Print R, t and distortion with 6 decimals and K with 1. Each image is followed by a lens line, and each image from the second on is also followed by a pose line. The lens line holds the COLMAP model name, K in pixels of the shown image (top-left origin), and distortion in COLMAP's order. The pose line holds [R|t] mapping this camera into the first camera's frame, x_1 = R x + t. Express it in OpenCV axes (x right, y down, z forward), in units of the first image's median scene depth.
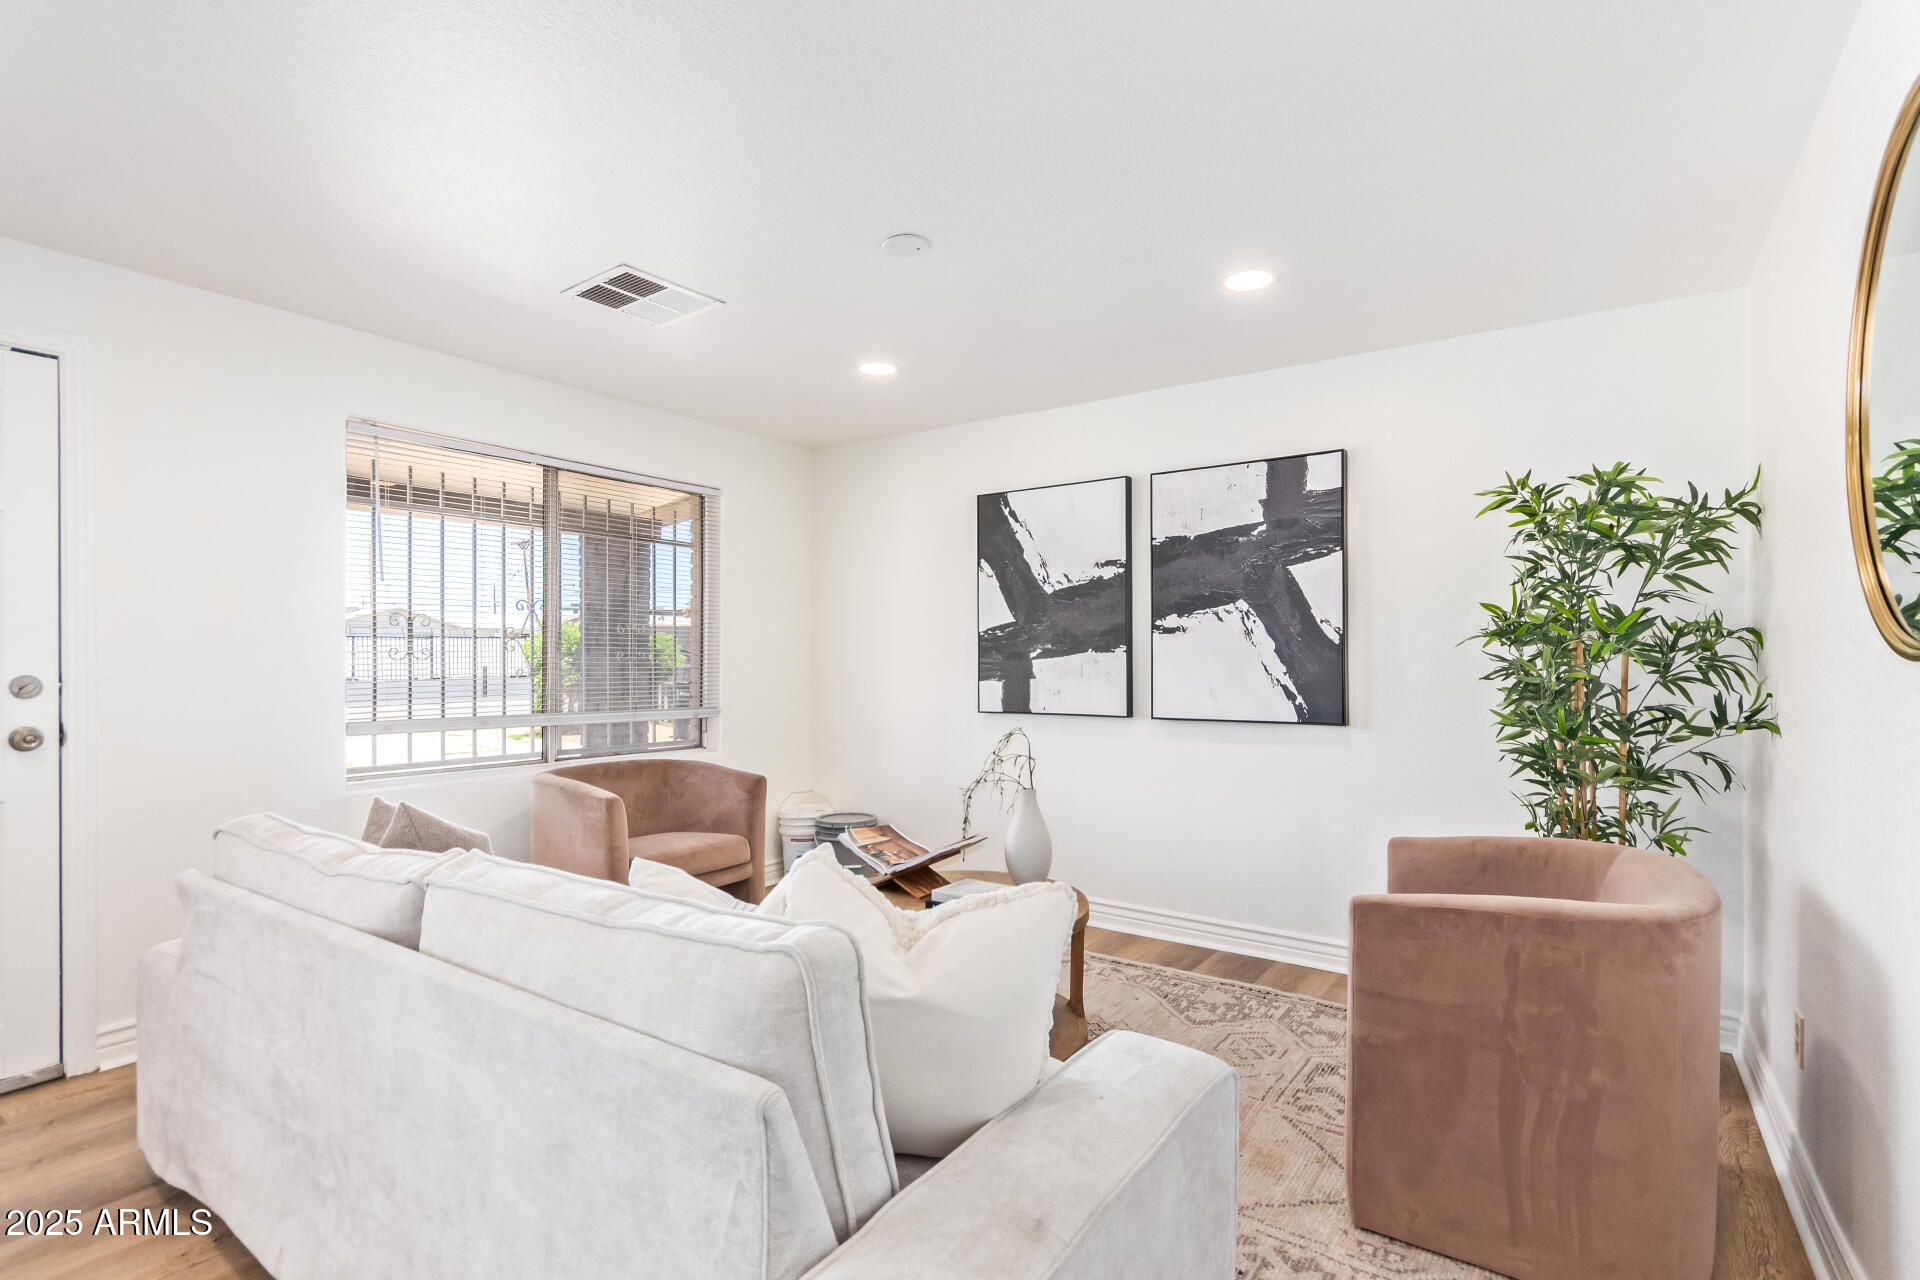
lens RADIAL K [[896.1, 0, 960.1], [0, 896.1, 654.0], [0, 0, 1]] dist [0.004045, 0.000675]
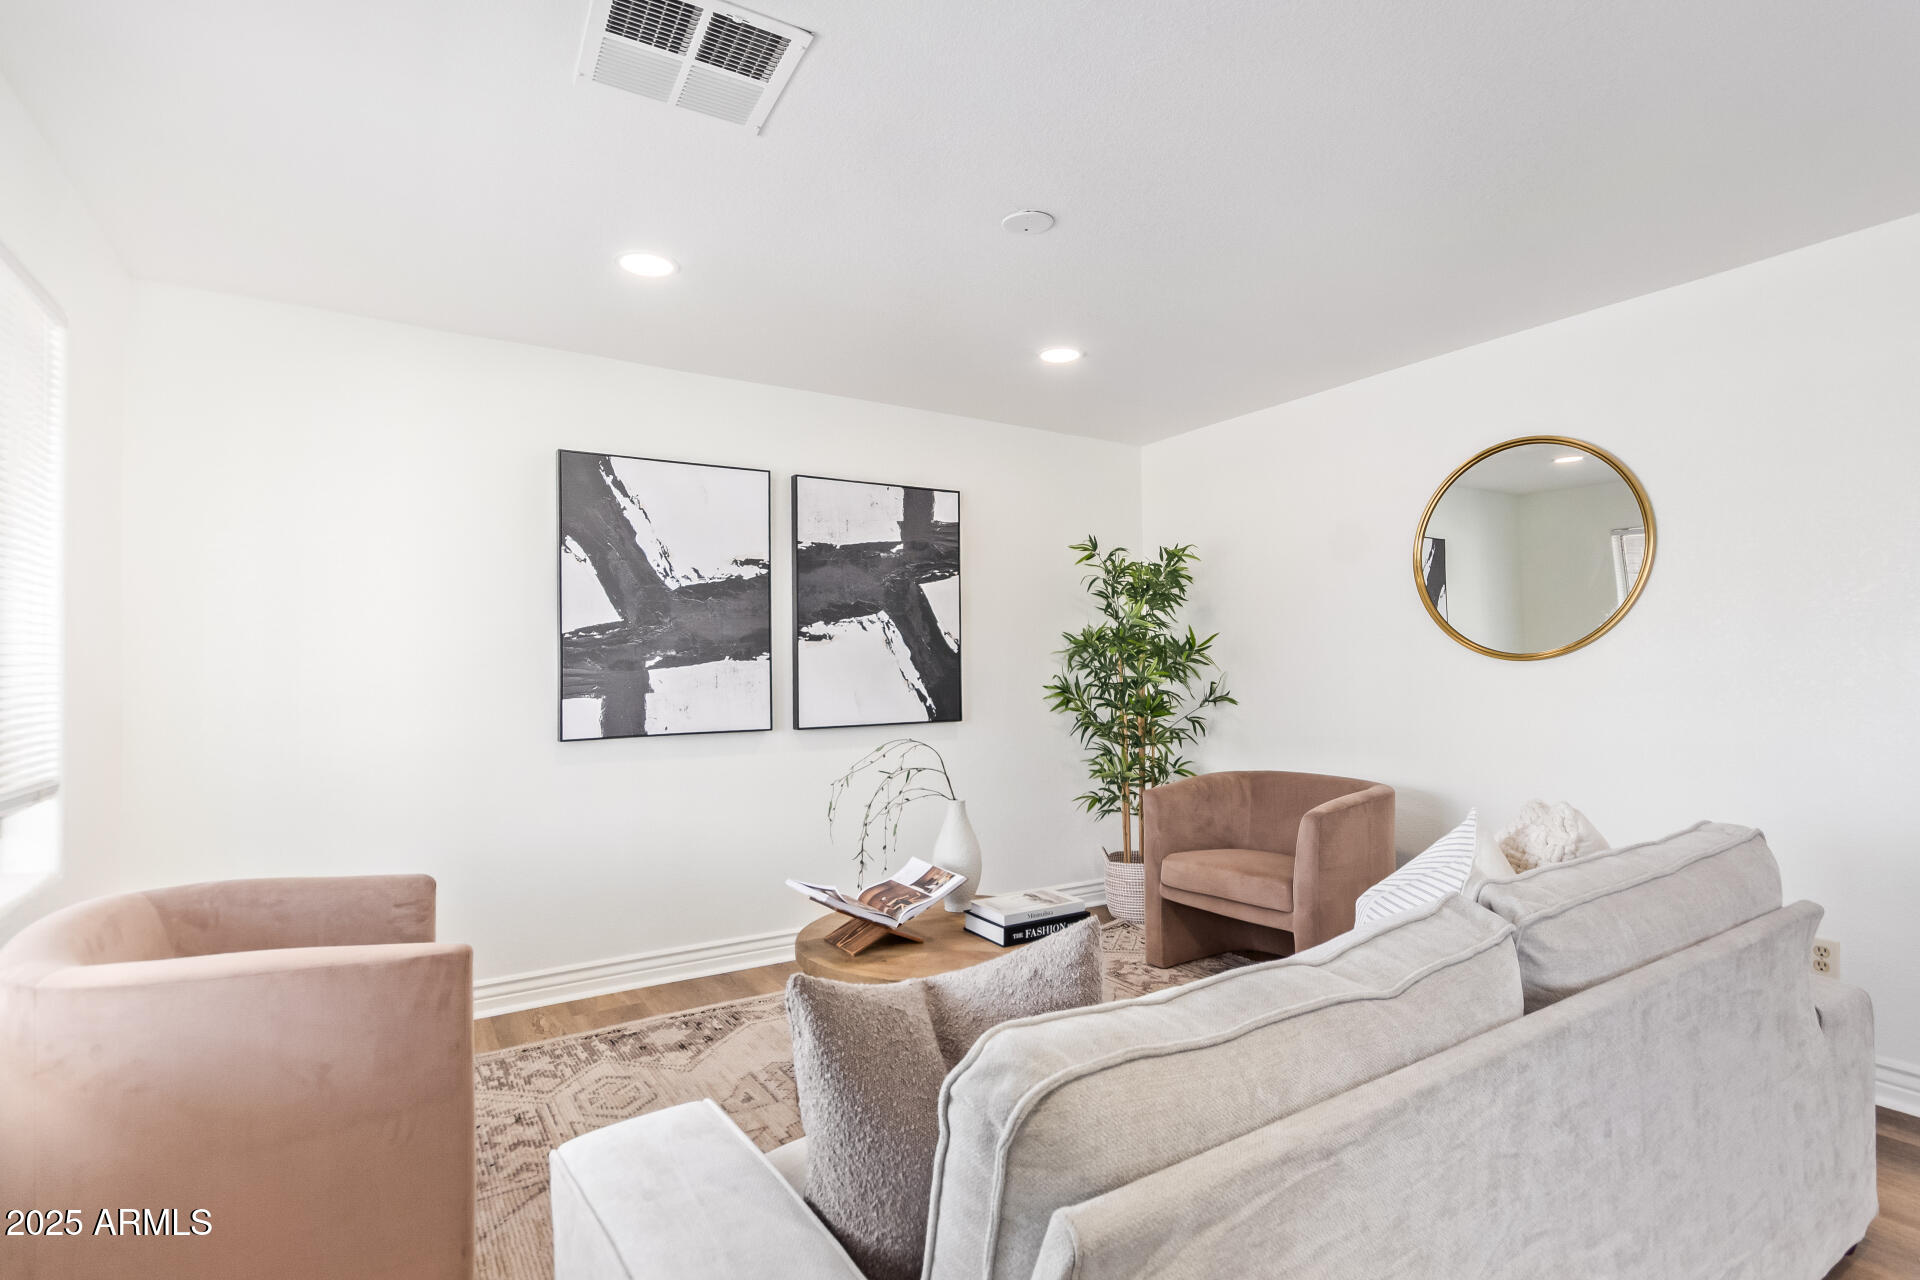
lens RADIAL K [[896.1, 0, 957.7], [0, 896.1, 636.2], [0, 0, 1]] dist [0.004045, 0.000675]
pose [[0.416277, 0.027514, 0.908821, -0.590717], [0.006175, 0.999433, -0.033086, 0.005540], [-0.909217, 0.019385, 0.415872, 0.447941]]
